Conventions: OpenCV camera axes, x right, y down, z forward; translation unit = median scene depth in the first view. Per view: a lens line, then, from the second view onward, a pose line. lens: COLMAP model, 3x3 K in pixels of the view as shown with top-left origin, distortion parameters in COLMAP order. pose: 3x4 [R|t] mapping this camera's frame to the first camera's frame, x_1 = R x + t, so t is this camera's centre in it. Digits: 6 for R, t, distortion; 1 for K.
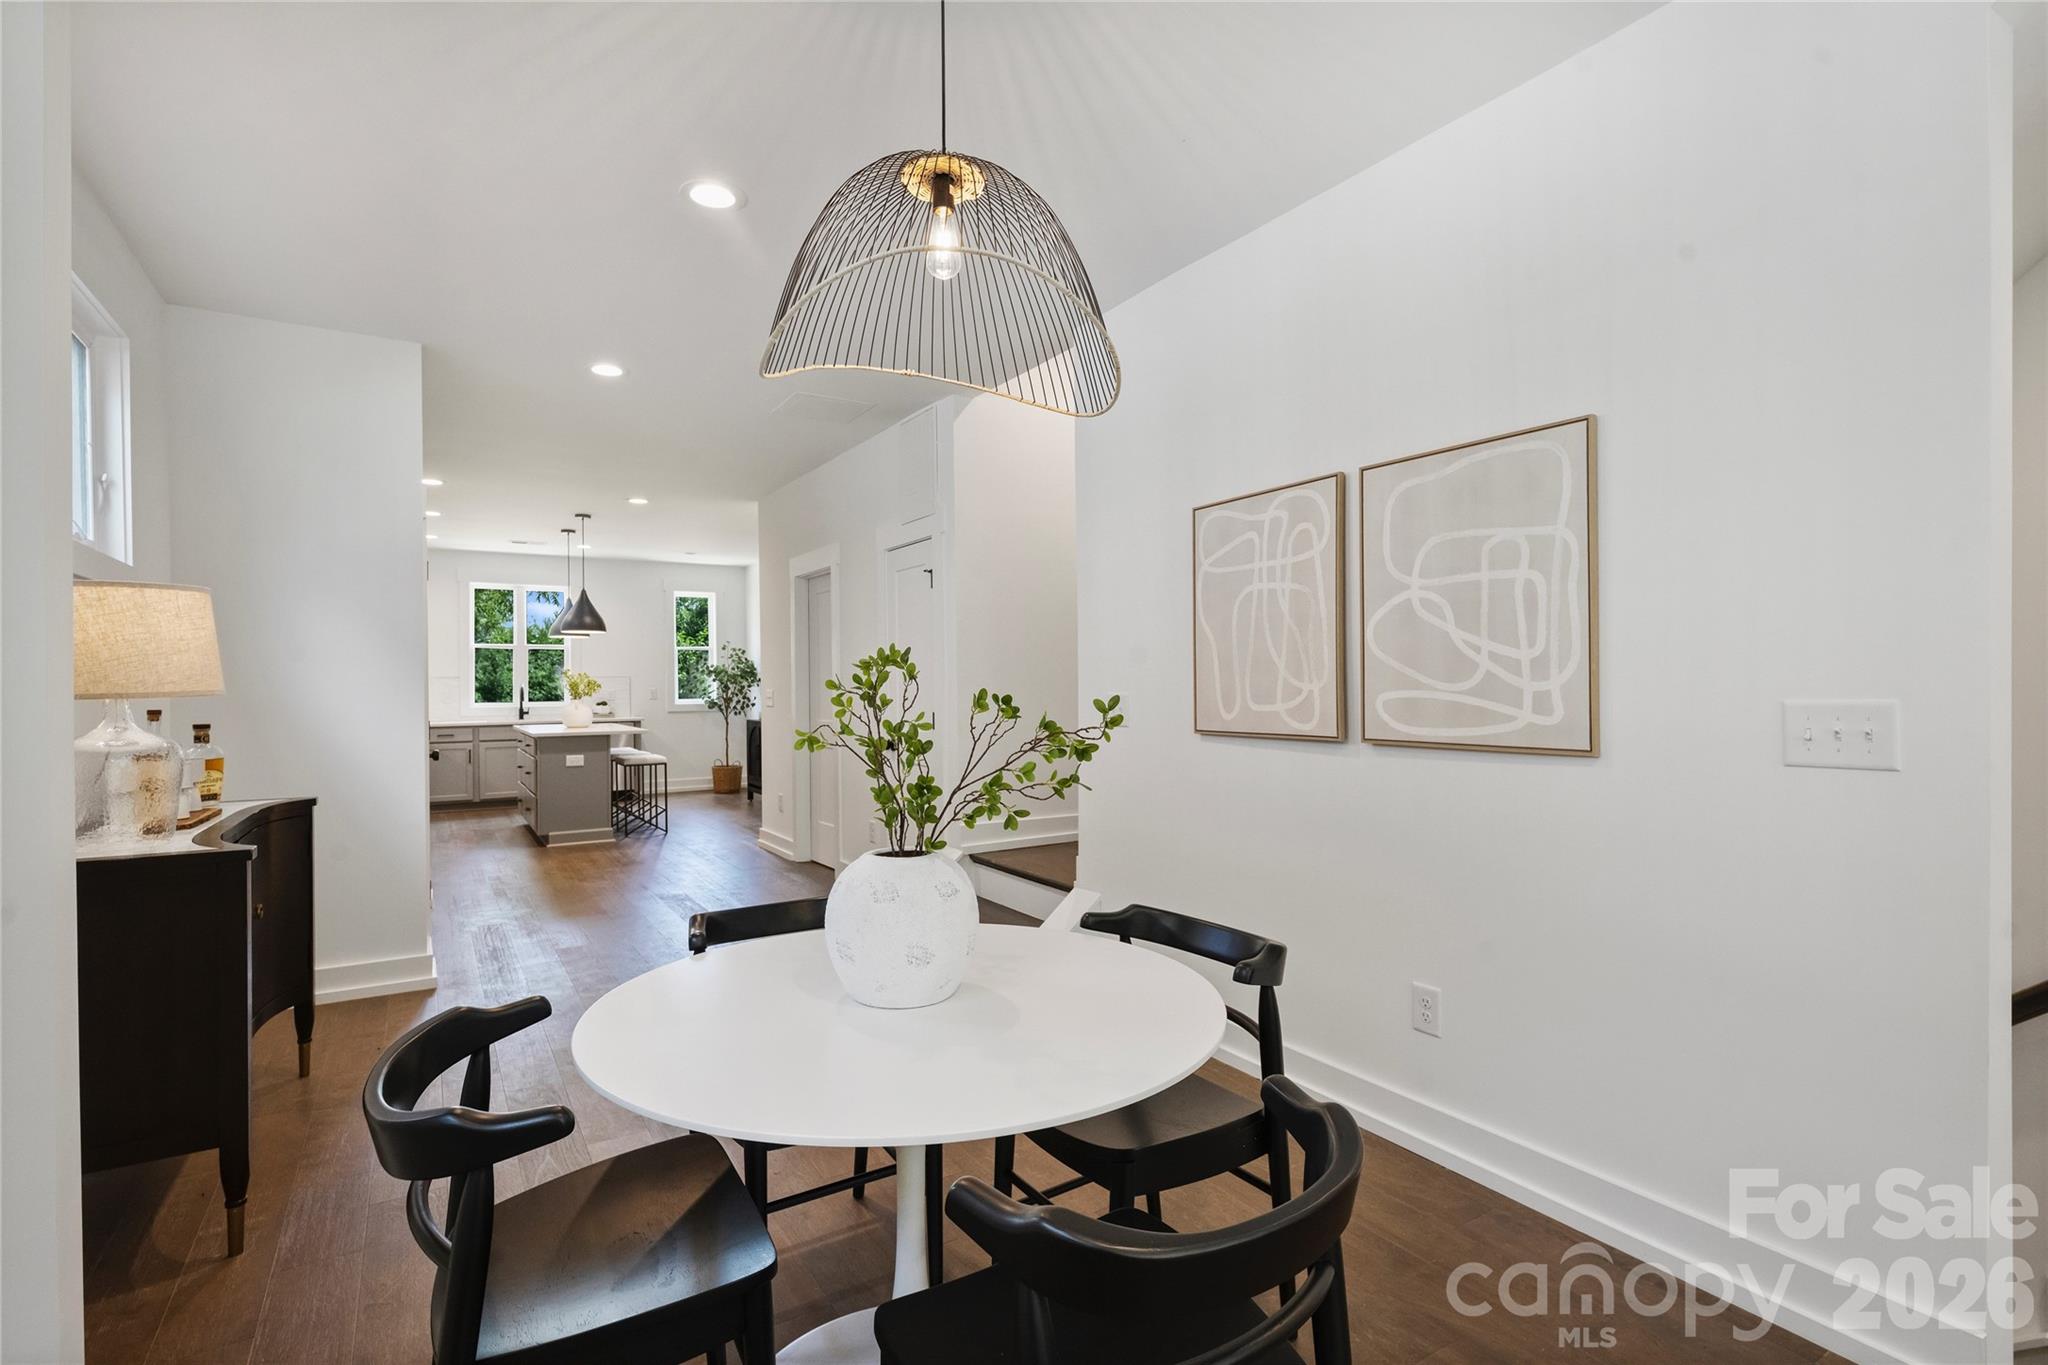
lens RADIAL K [[947.8, 0, 1024.4], [0, 947.8, 683.5], [0, 0, 1]] dist [0.001431, 0.000036]
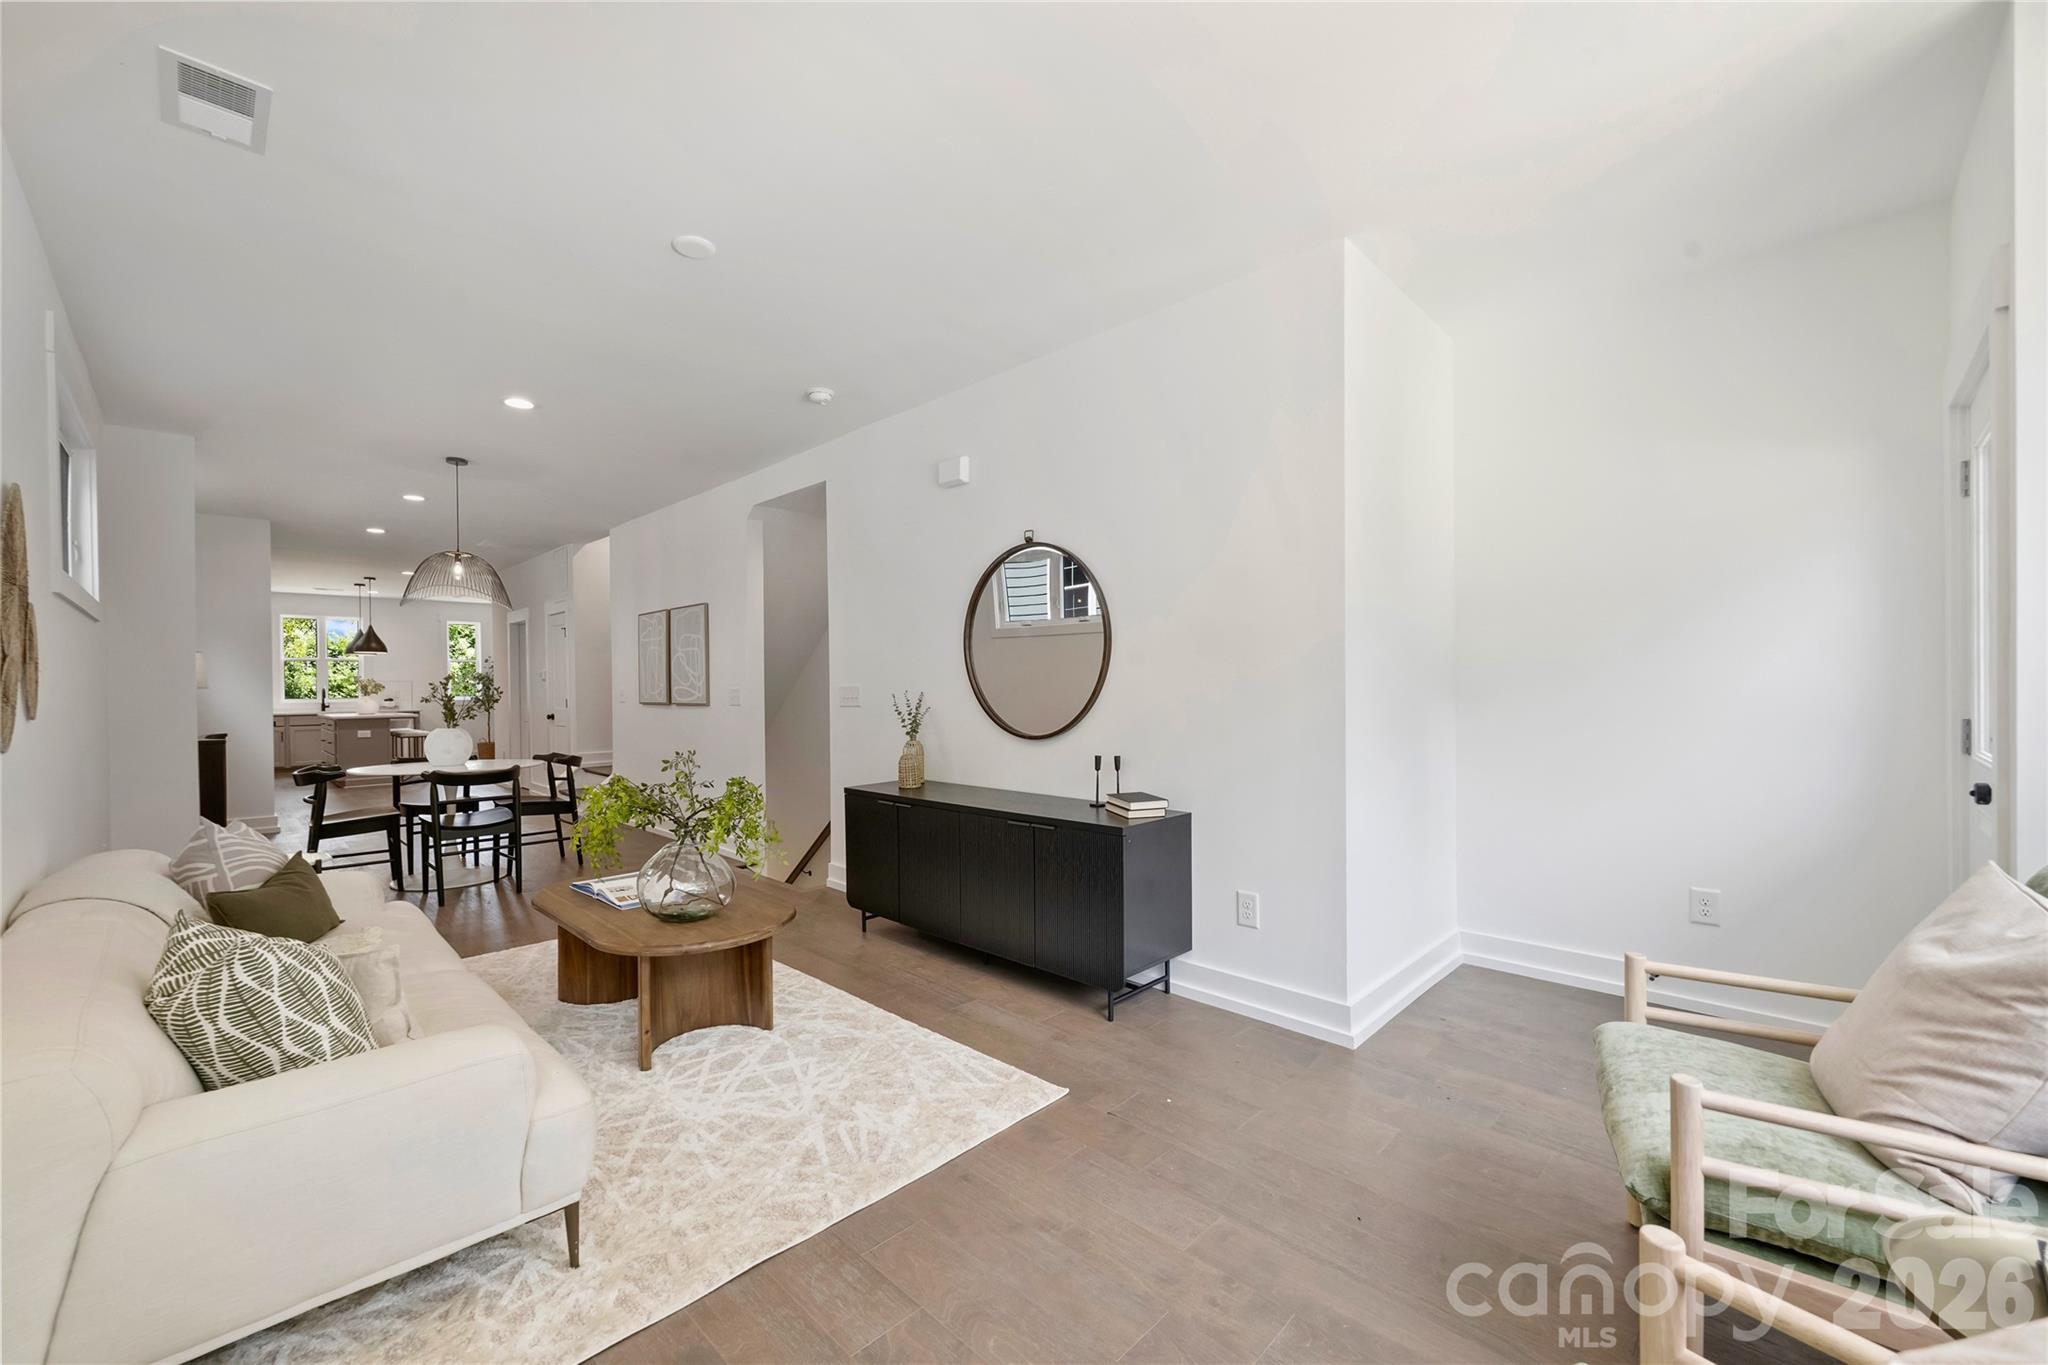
lens RADIAL K [[805.8, 0, 1023.1], [0, 805.8, 690.5], [0, 0, 1]] dist [0.000312, 0.000012]
pose [[0.973450, -0.002286, 0.228890, 0.277705], [0.001214, 0.999988, 0.004825, 0.003134], [-0.228898, -0.004419, 0.973440, -0.539918]]
